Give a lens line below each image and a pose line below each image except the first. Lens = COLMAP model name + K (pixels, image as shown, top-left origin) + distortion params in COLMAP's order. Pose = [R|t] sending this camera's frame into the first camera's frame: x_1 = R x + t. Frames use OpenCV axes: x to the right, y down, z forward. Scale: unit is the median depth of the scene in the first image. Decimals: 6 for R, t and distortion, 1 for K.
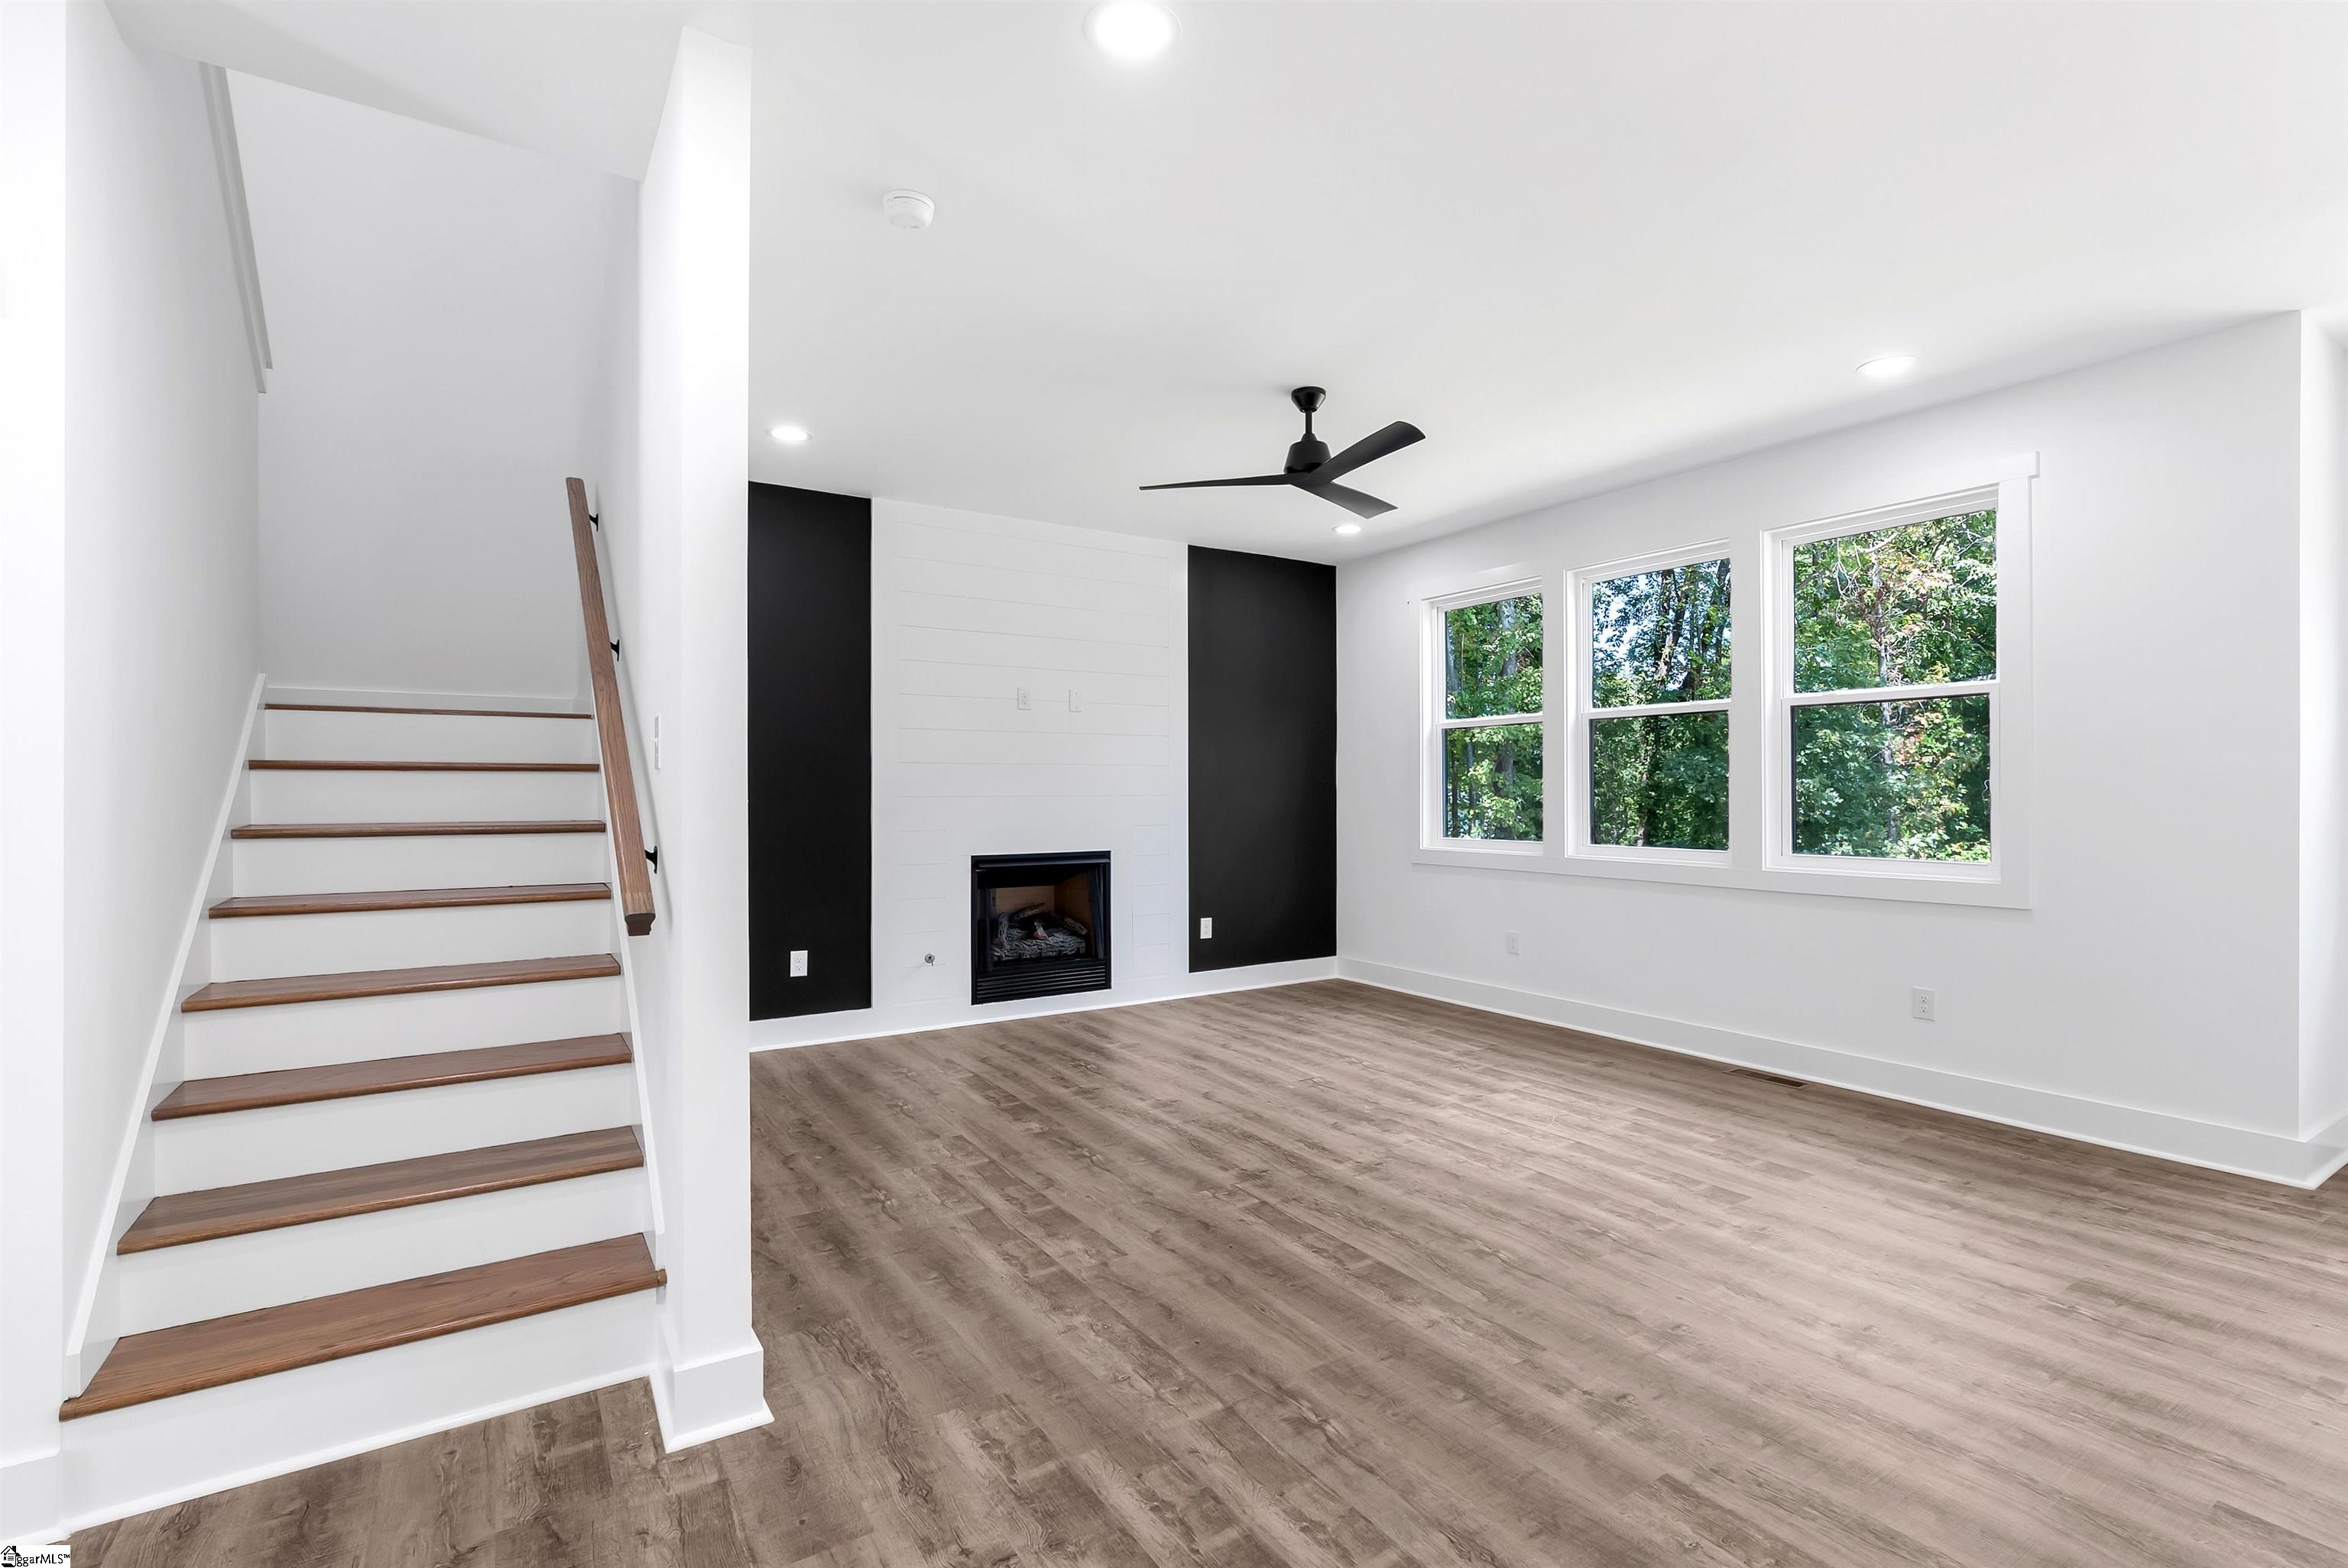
lens RADIAL K [[1069.2, 0, 1182.6], [0, 1069.2, 789.9], [0, 0, 1]] dist [-0.006383, 0.000159]
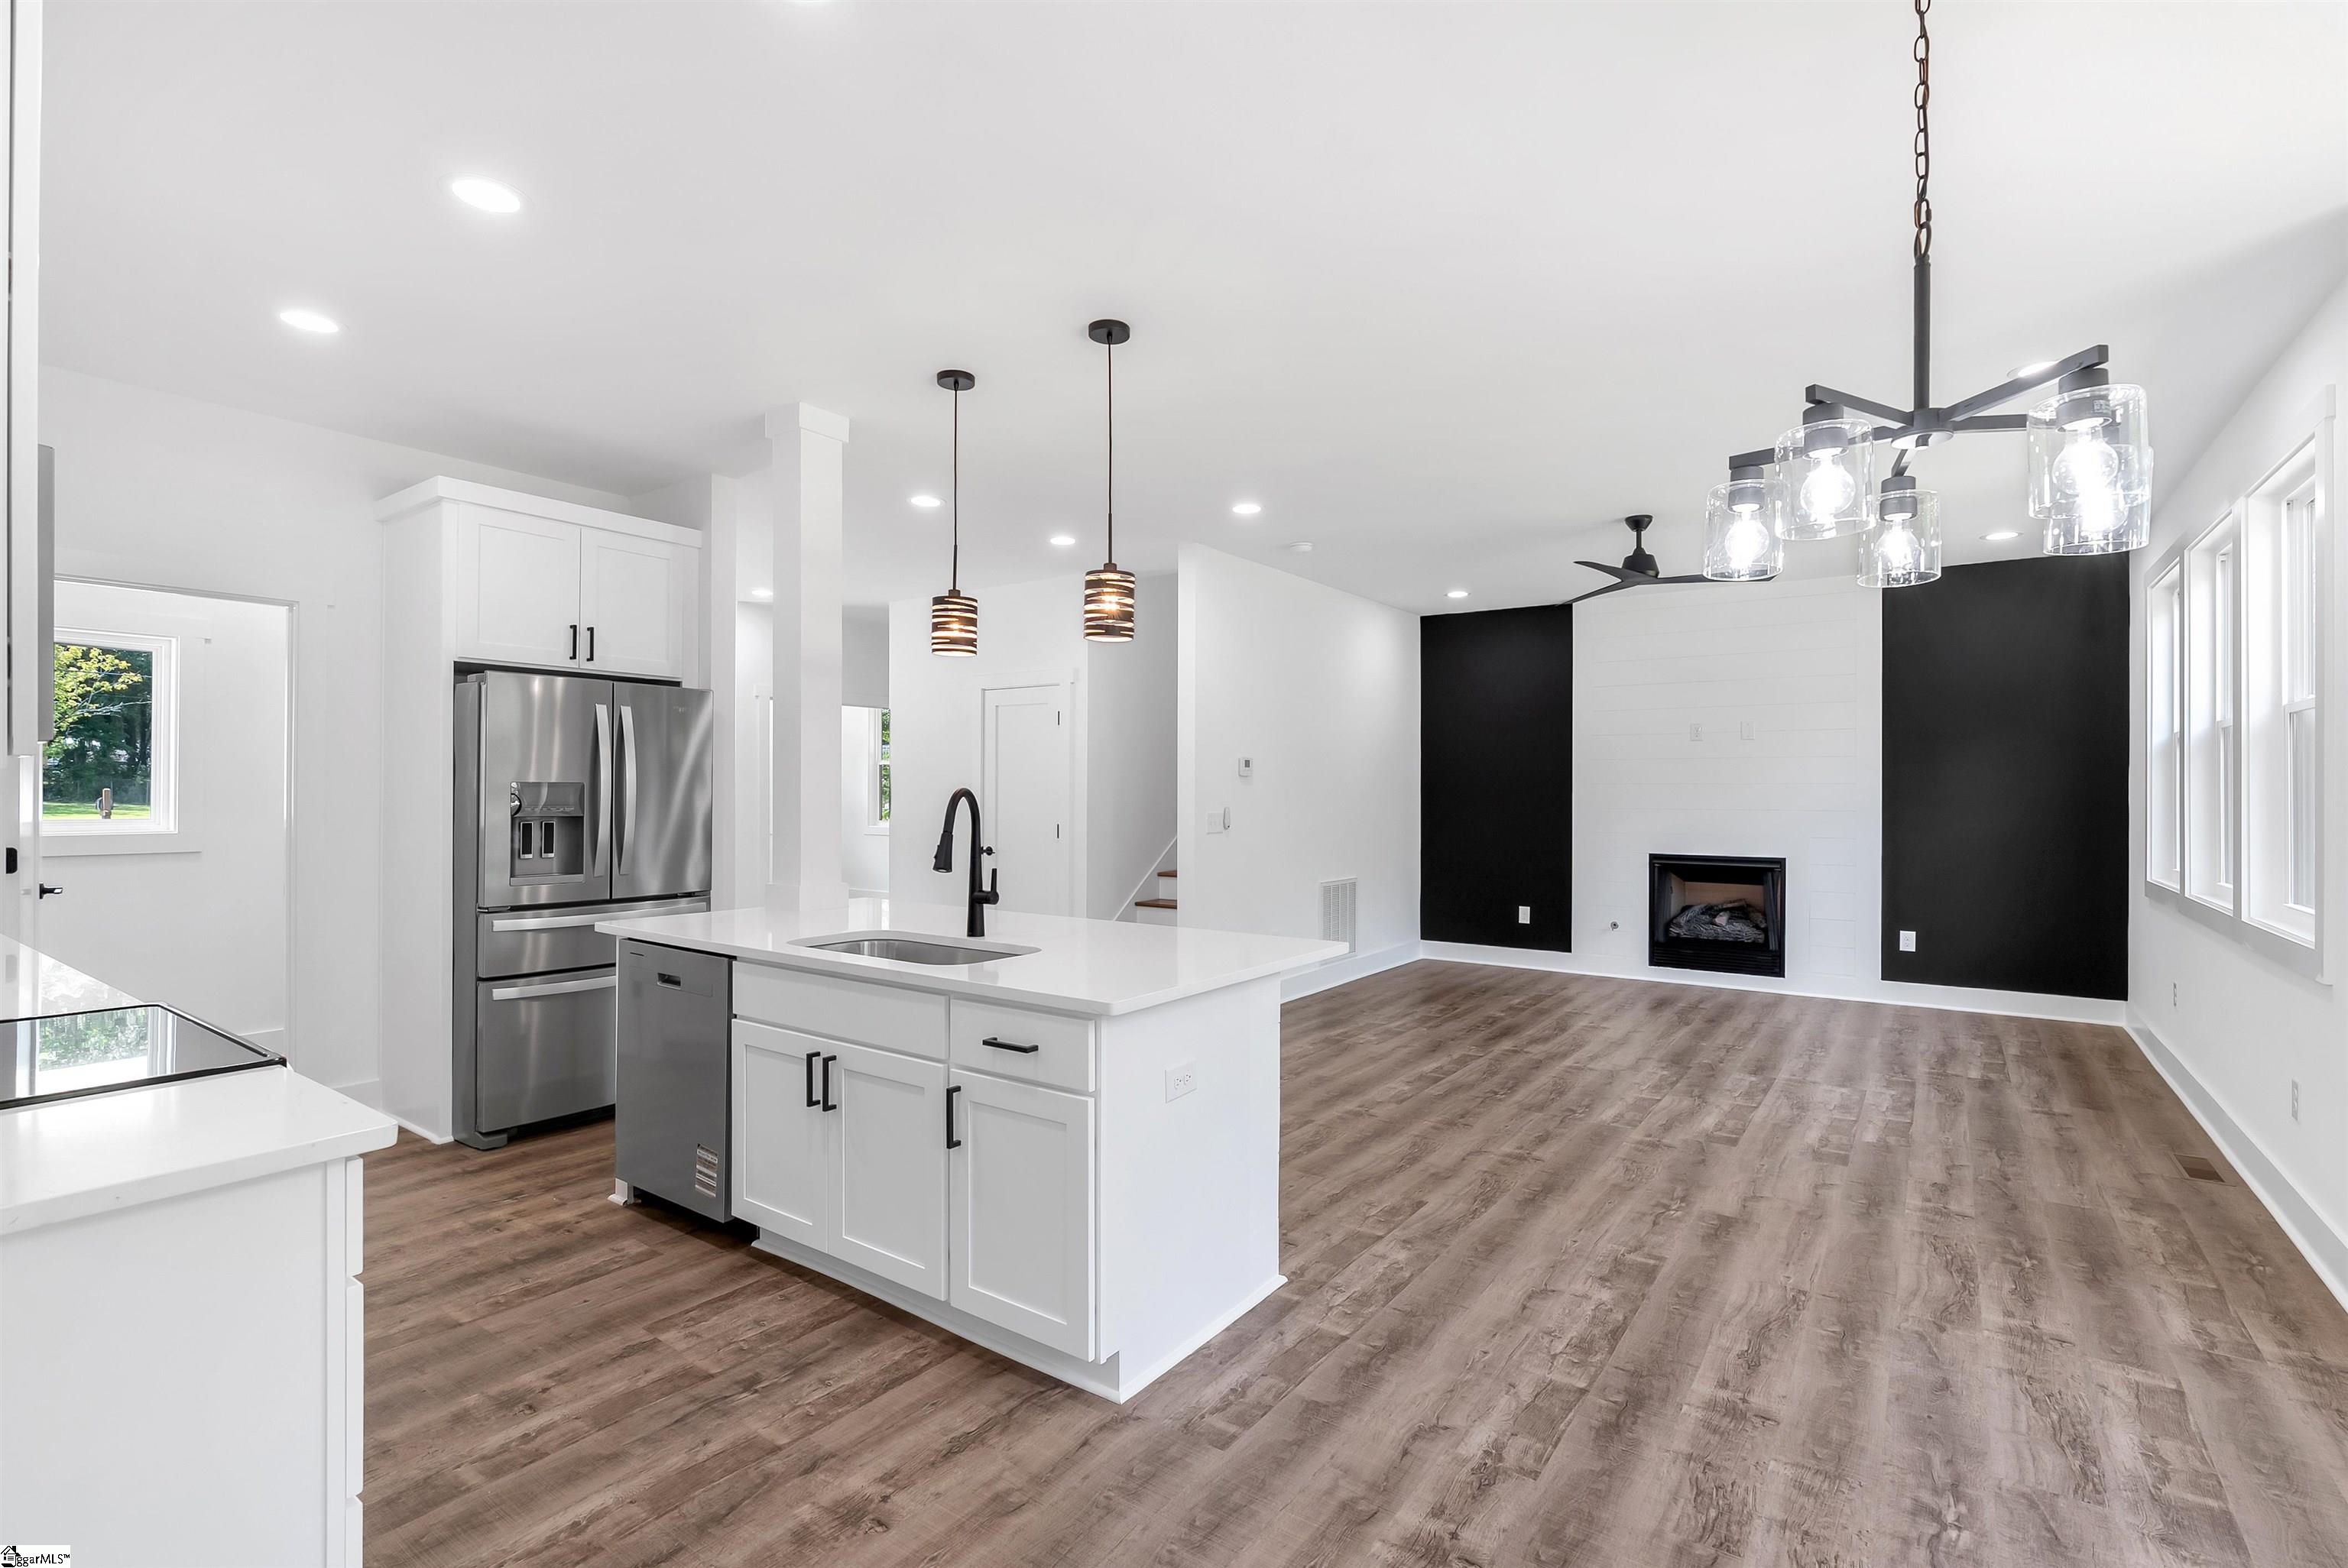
lens RADIAL K [[1080.1, 0, 1189.1], [0, 1080.1, 783.5], [0, 0, 1]] dist [-0.003488, -0.000260]
pose [[0.373944, -0.002957, -0.927446, 1.034224], [-0.003074, 0.999985, -0.004428, -0.021647], [0.927446, 0.004507, 0.373930, -0.039459]]
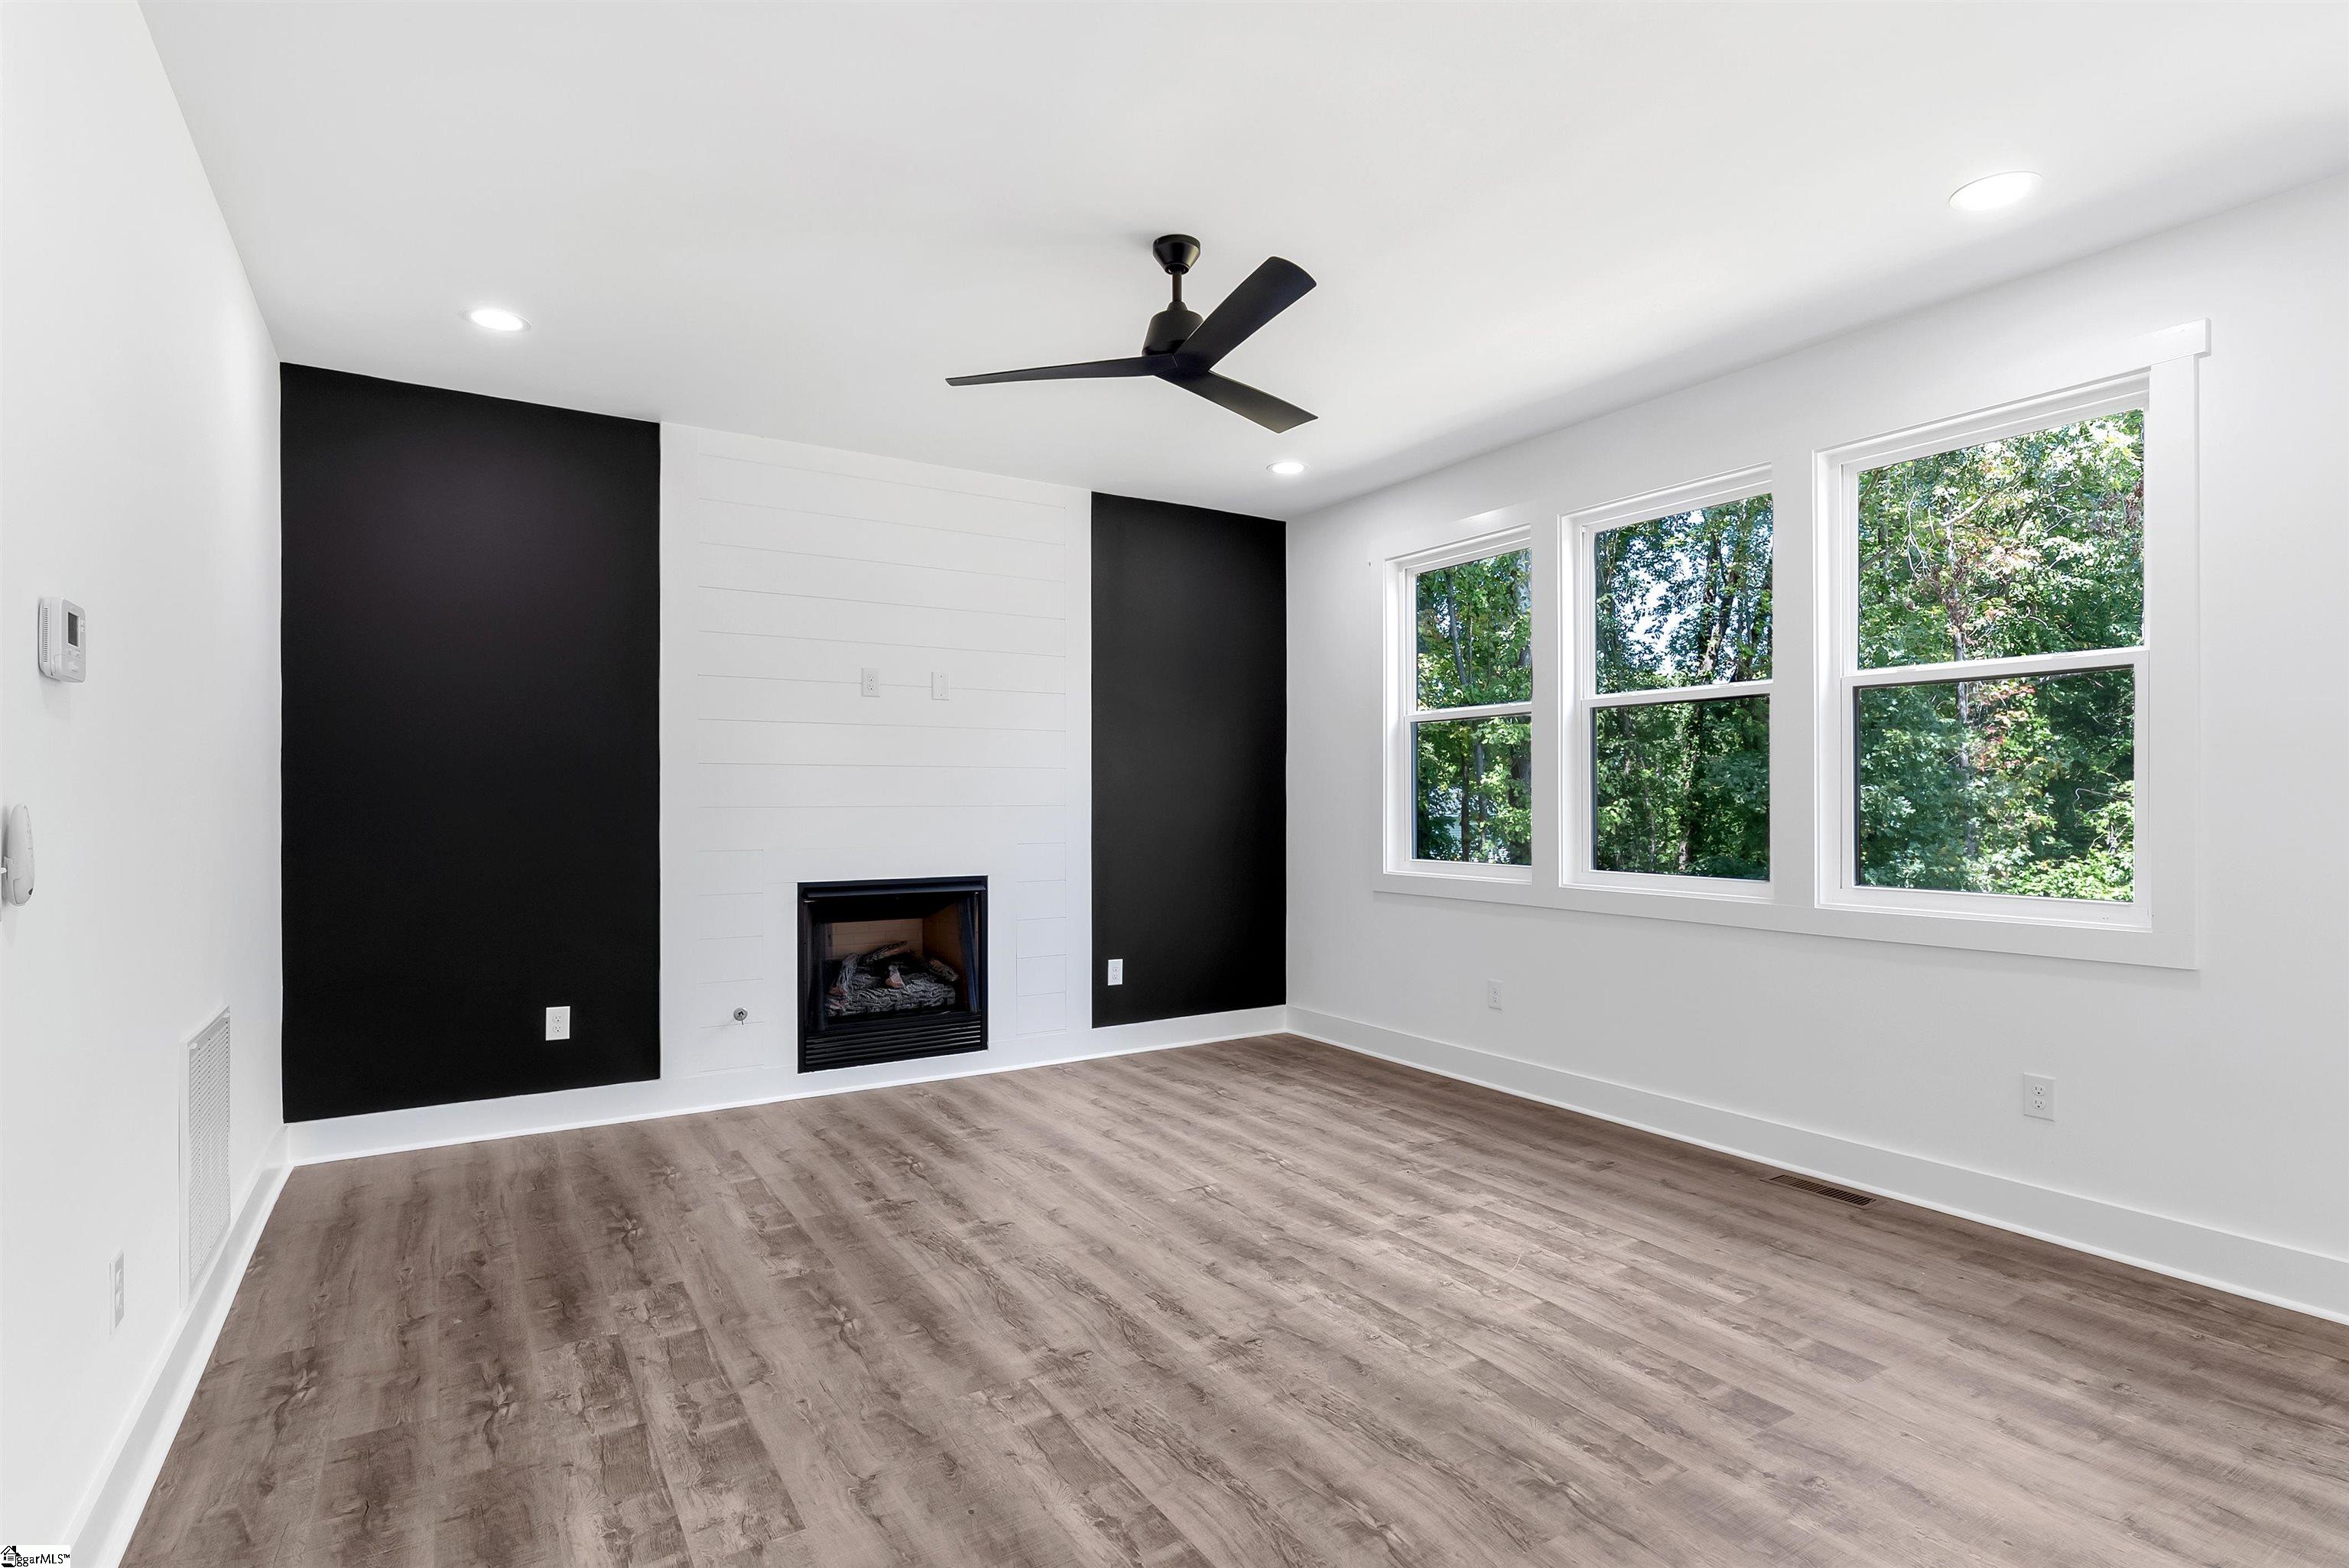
lens RADIAL K [[1155.2, 0, 1175.9], [0, 1155.2, 799.9], [0, 0, 1]] dist [-0.006550, 0.000913]
pose [[0.999914, 0.001171, -0.013082, 0.111805], [-0.001158, 0.999999, 0.000947, -0.000243], [0.013084, -0.000932, 0.999914, 0.196947]]
